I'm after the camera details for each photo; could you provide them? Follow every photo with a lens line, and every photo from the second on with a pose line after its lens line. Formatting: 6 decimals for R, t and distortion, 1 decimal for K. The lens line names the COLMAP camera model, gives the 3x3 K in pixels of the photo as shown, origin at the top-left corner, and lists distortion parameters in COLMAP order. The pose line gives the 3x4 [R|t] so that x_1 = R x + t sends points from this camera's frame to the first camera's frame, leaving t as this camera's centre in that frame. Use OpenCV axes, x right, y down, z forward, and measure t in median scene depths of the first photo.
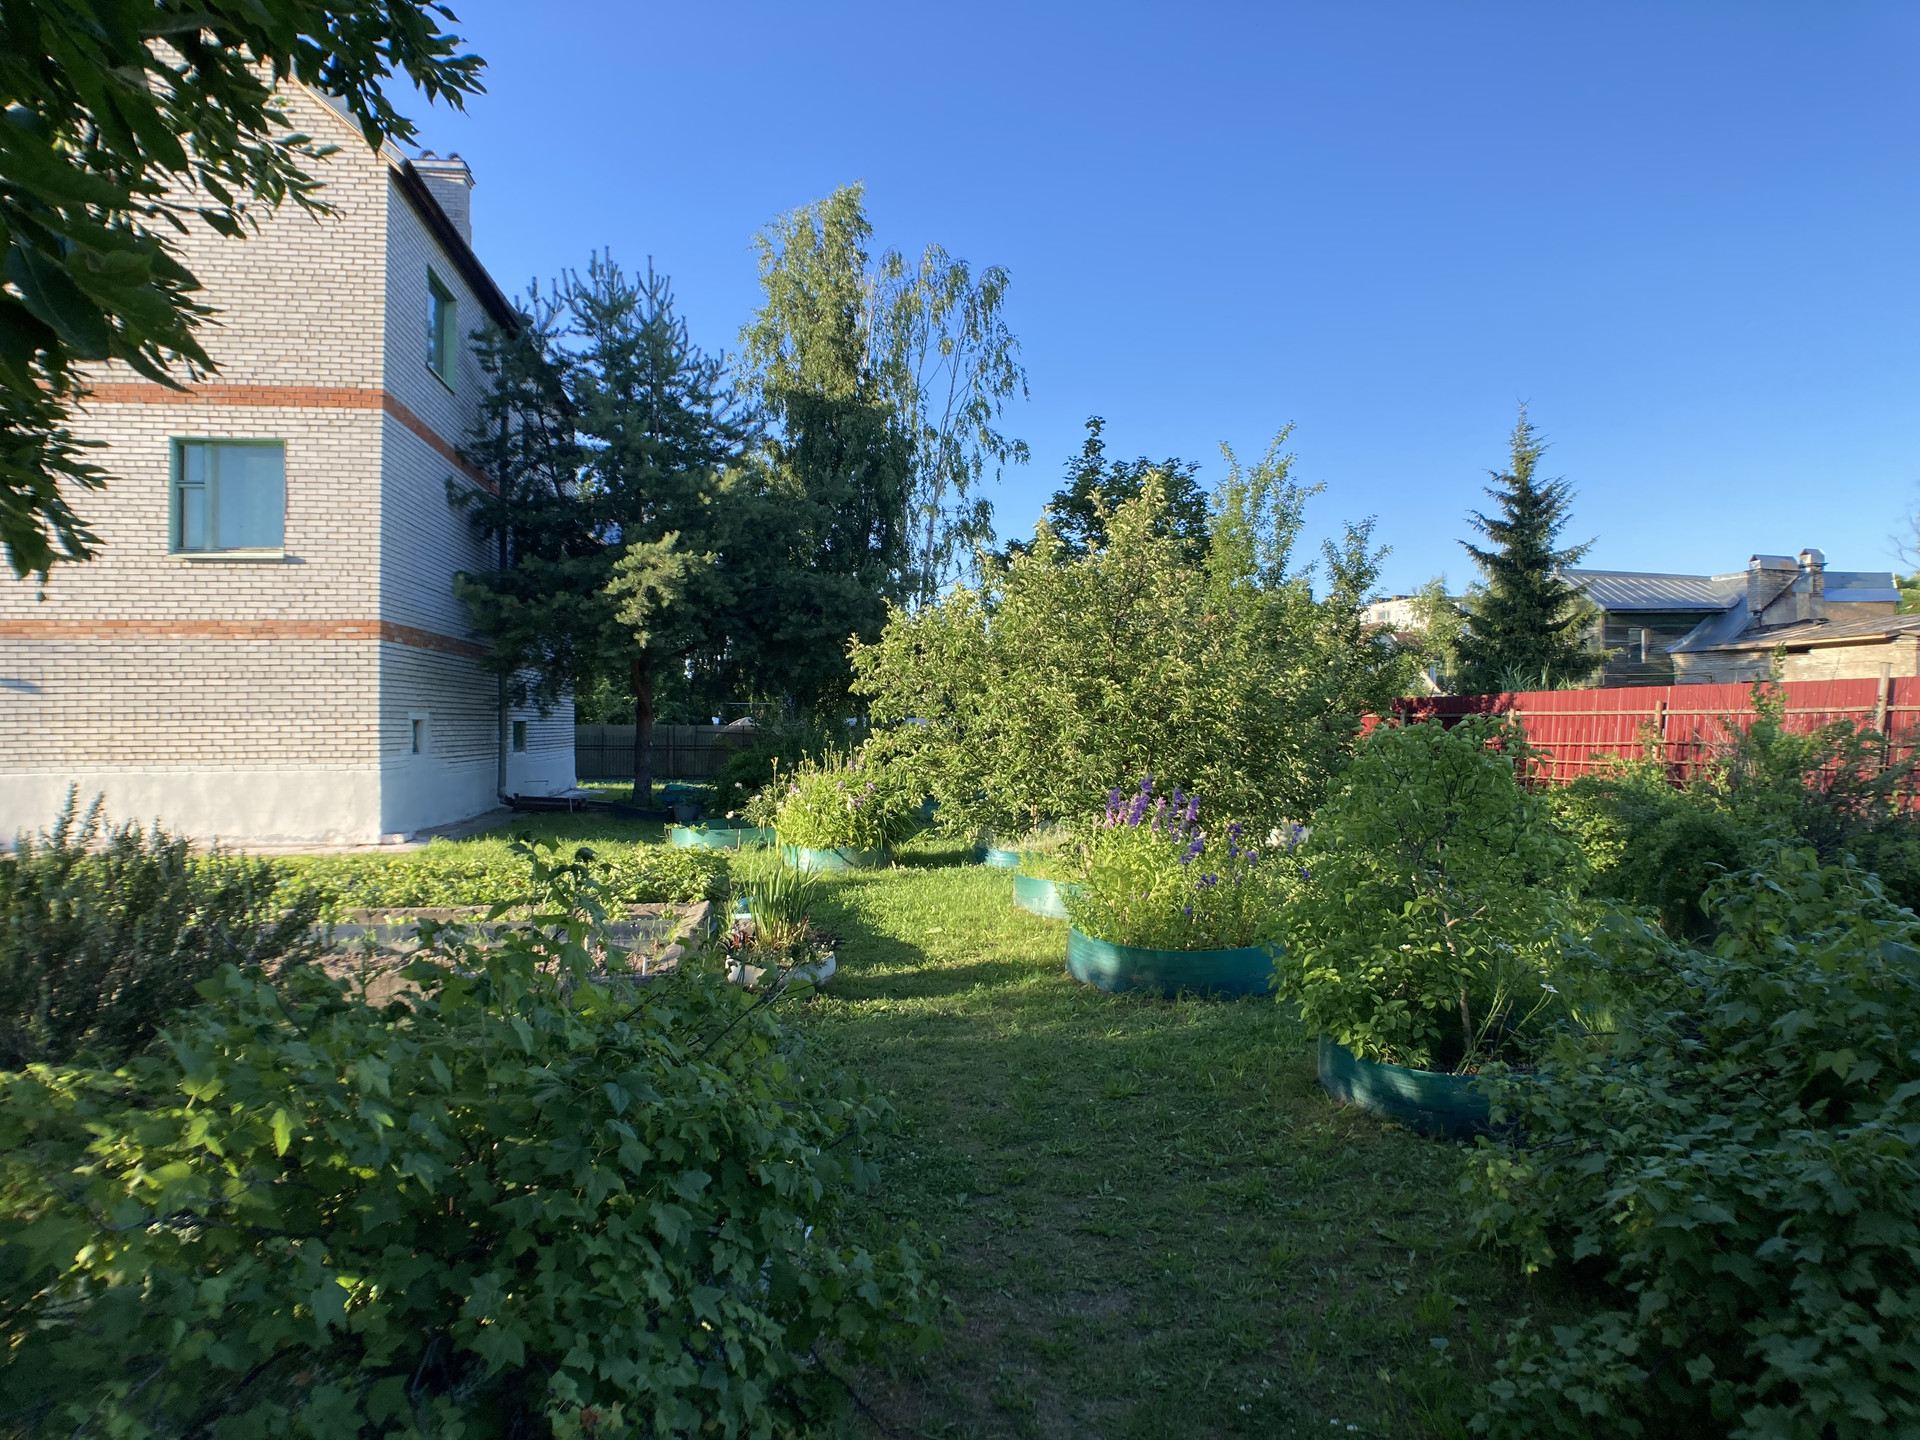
lens RADIAL K [[1097.9, 0, 961.8], [0, 1097.9, 727.9], [0, 0, 1]] dist [-0.022397, 0.012041]
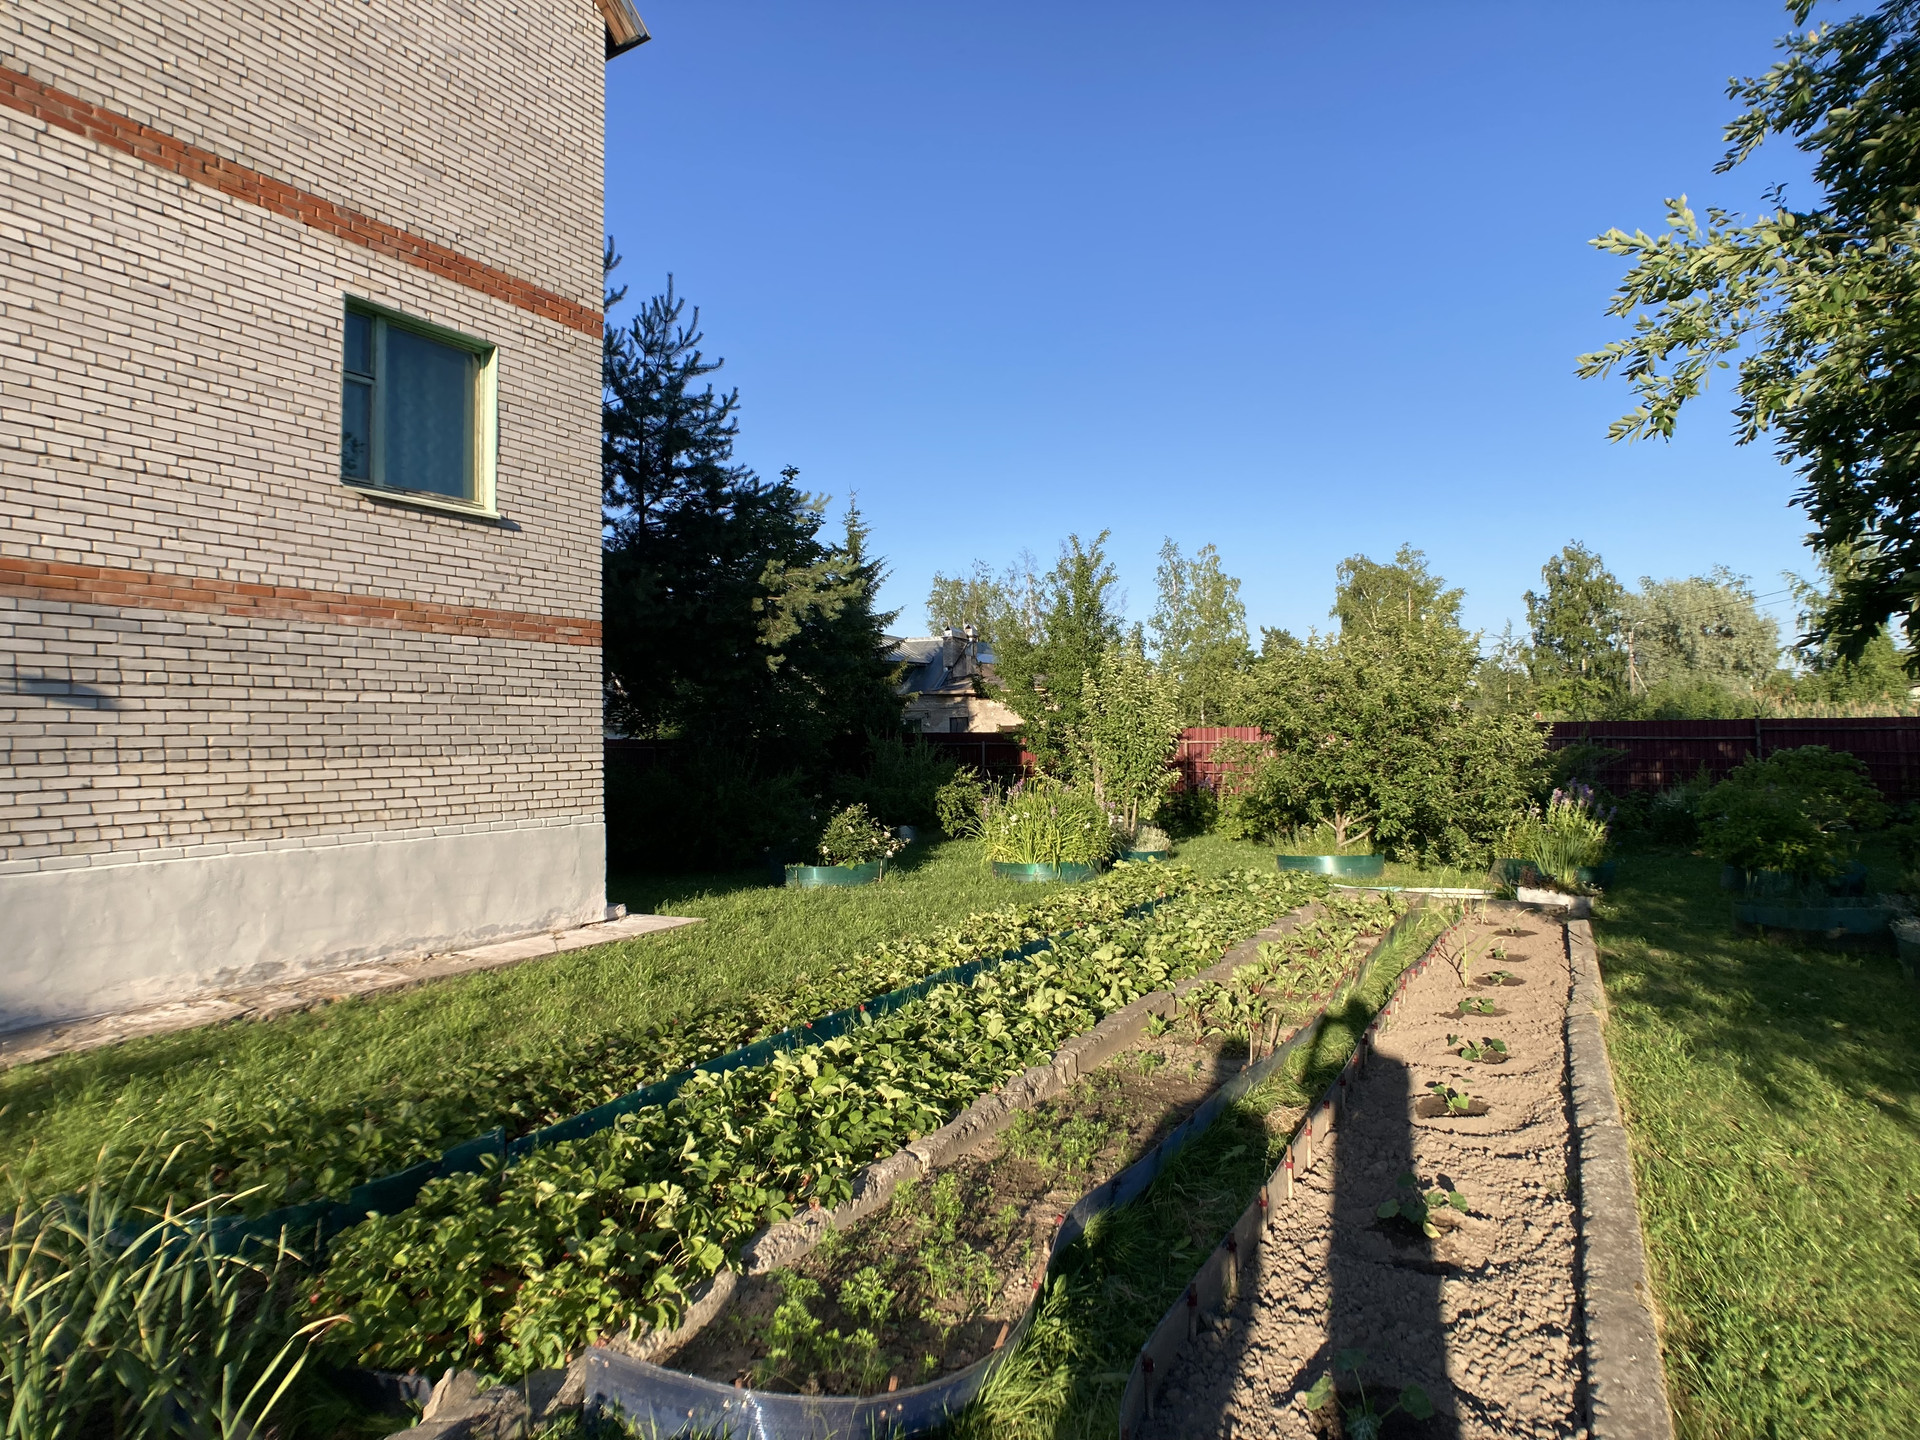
lens RADIAL K [[1097.9, 0, 940.6], [0, 1097.9, 742.4], [0, 0, 1]] dist [-0.022397, 0.012041]
pose [[0.607093, -0.000944, 0.794630, -0.994896], [0.006387, 0.999973, -0.003692, -0.011368], [-0.794605, 0.007317, 0.607083, 0.362422]]
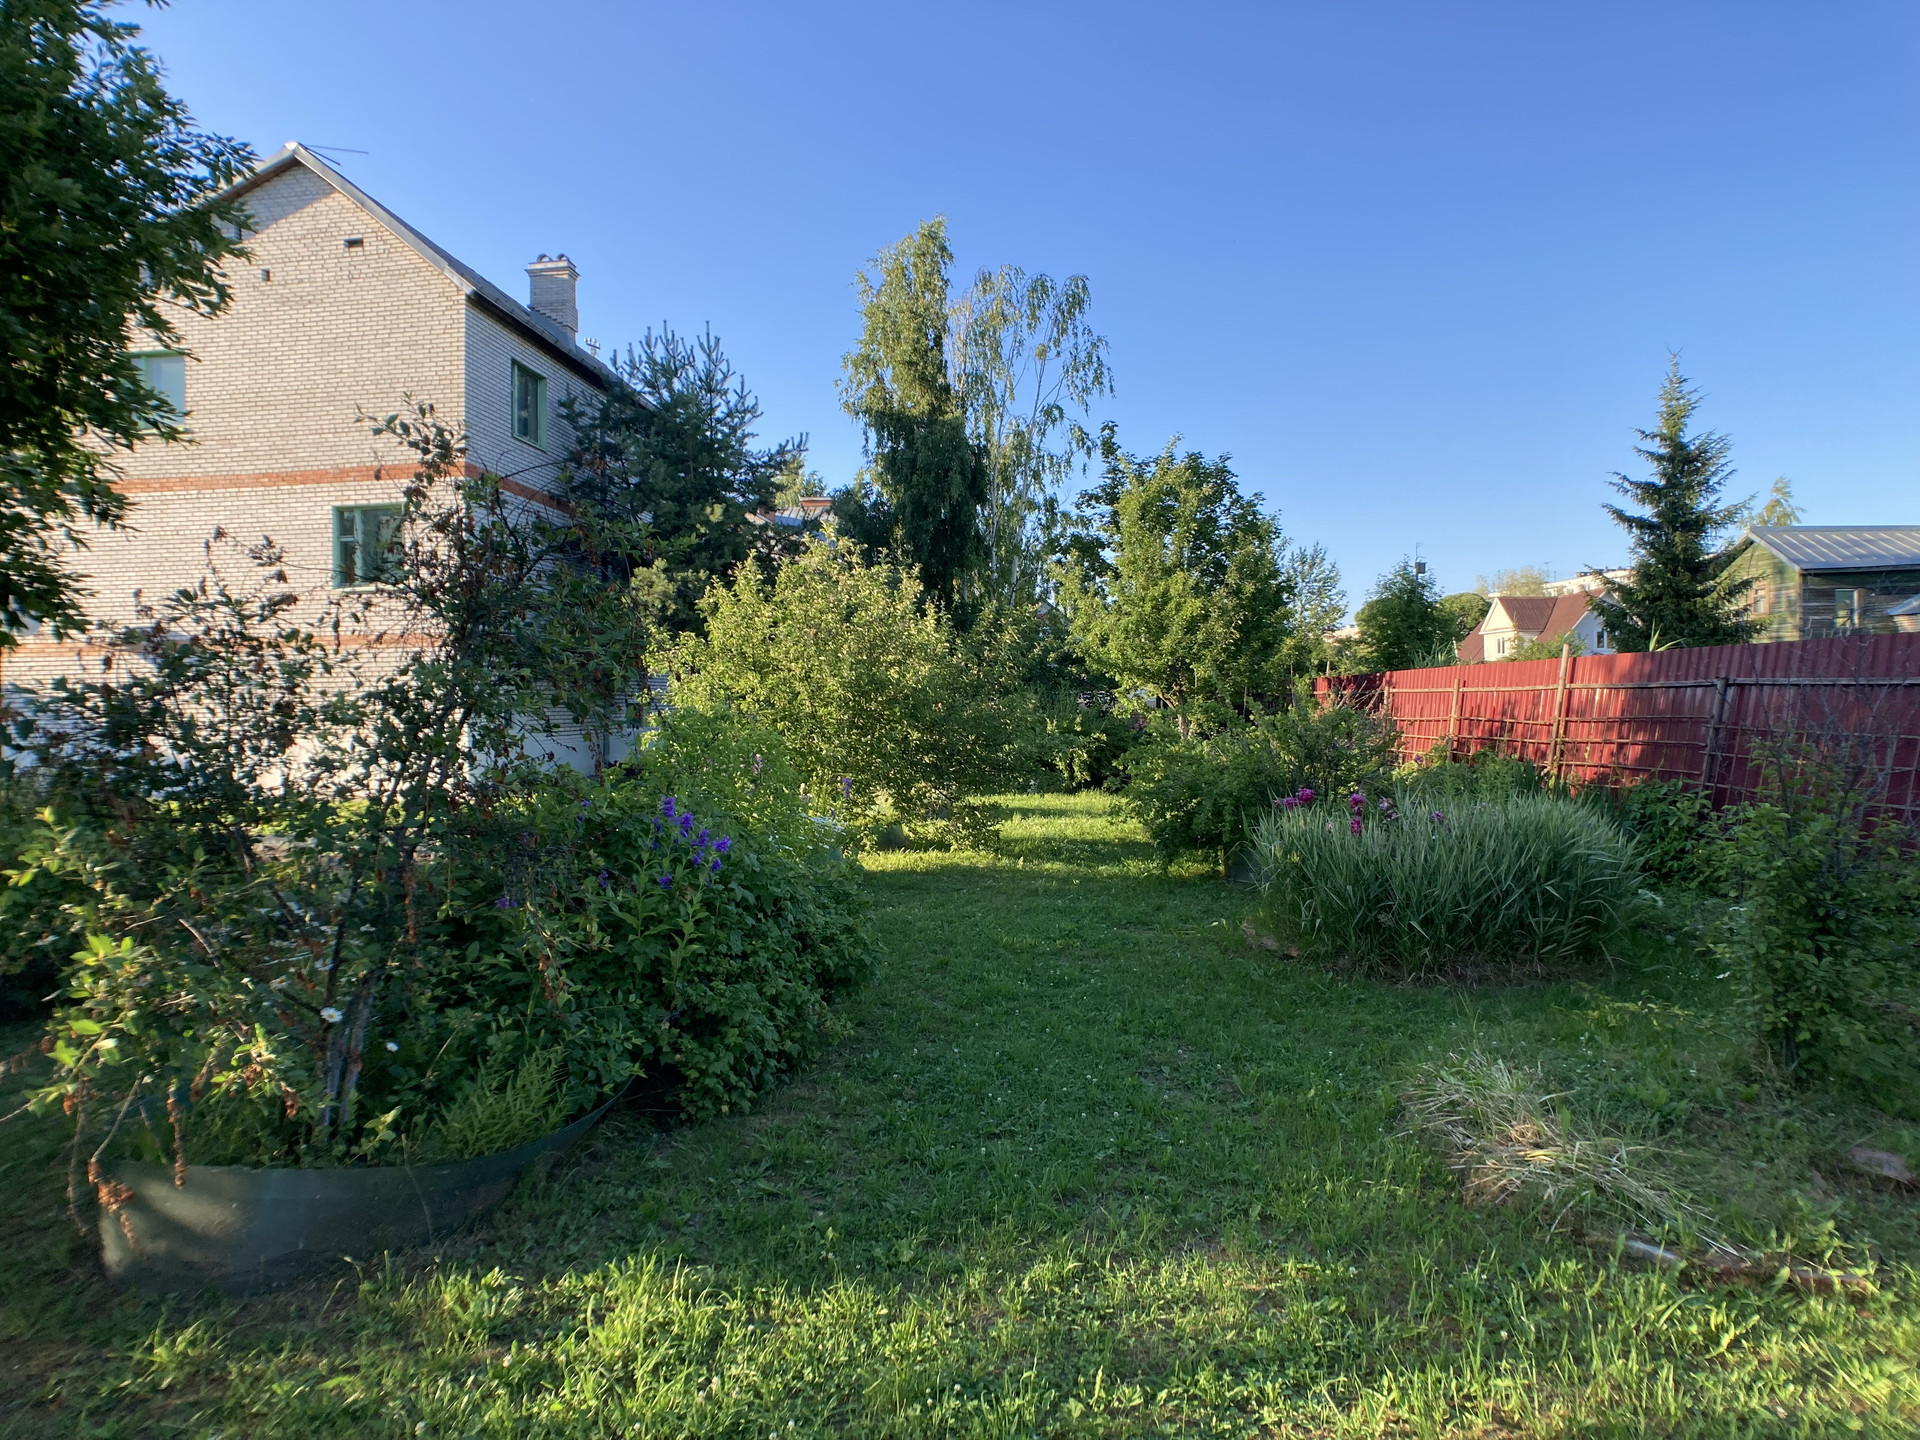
lens RADIAL K [[1097.9, 0, 959.4], [0, 1097.9, 734.8], [0, 0, 1]] dist [-0.022397, 0.012041]
pose [[0.968301, -0.001032, -0.249783, 0.402801], [0.007928, 0.999615, 0.026602, -0.002713], [0.249659, -0.027739, 0.967936, -0.167703]]
